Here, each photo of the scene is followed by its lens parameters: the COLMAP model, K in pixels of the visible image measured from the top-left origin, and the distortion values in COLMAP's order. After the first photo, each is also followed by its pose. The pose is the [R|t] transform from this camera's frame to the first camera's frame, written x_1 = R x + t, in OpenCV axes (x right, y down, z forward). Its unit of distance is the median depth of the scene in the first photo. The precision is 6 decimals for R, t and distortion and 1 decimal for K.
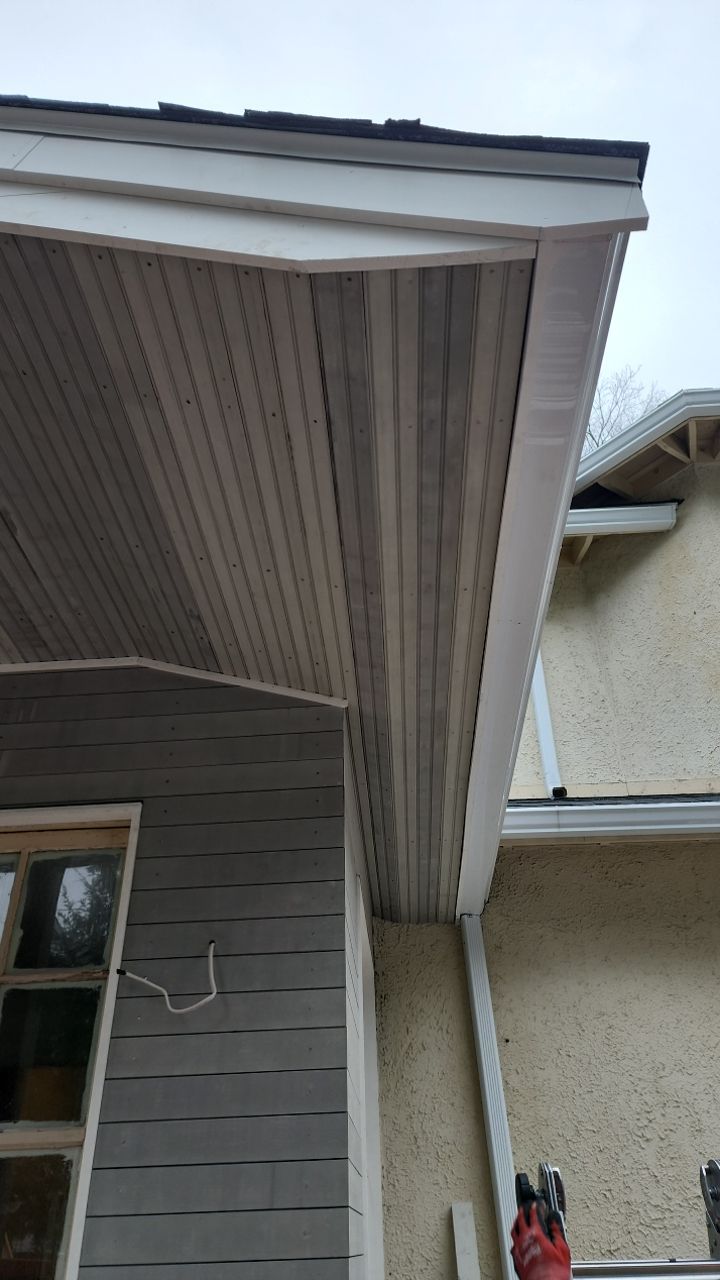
lens RADIAL K [[867.8, 0, 360.0], [0, 867.8, 640.0], [0, 0, 1]] dist [0.000689, -0.058844]
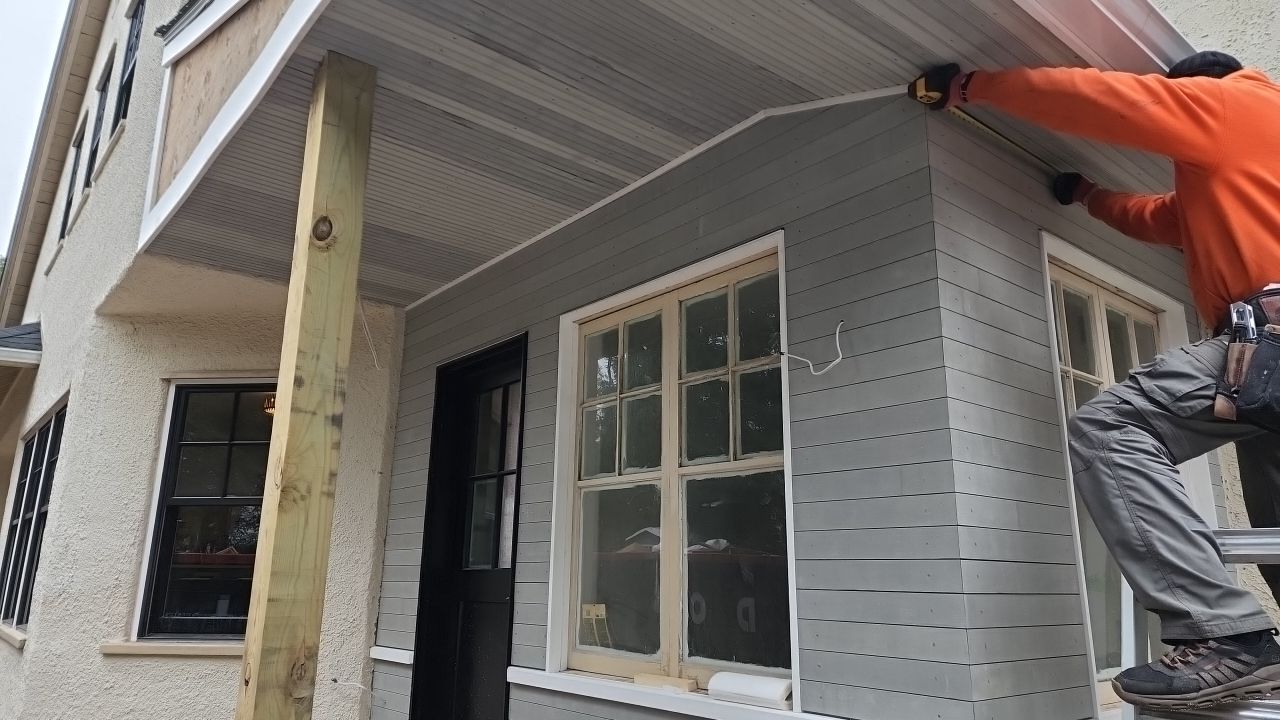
lens RADIAL K [[858.5, 0, 640.0], [0, 858.5, 360.0], [0, 0, 1]] dist [0.083592, -0.060222]
pose [[0.678741, -0.151199, -0.718645, 0.595278], [0.435350, 0.870928, 0.227938, -0.036385], [0.591423, -0.467572, 0.656959, -0.076818]]
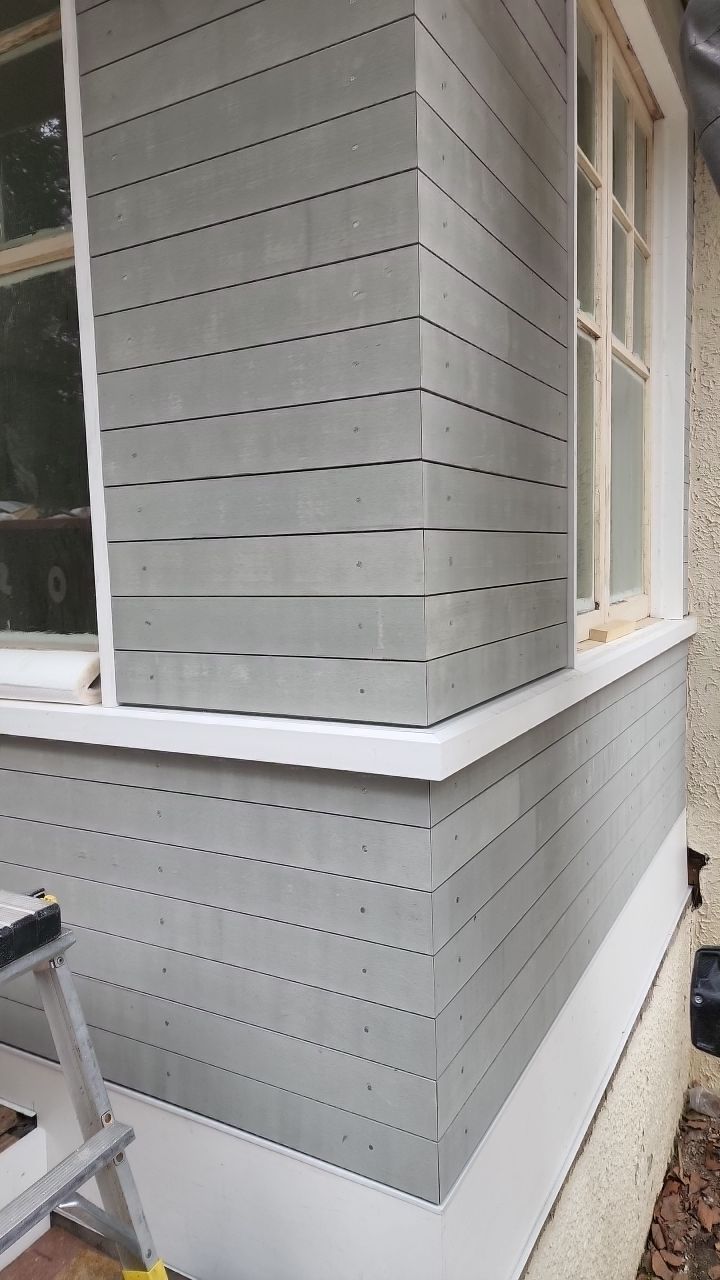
lens RADIAL K [[858.5, 0, 360.0], [0, 858.5, 640.0], [0, 0, 1]] dist [0.083592, -0.060222]
pose [[0.893145, 0.035914, -0.448333, 0.221184], [0.285982, 0.724008, 0.627715, 0.414707], [0.347140, -0.688856, 0.636373, 0.346632]]
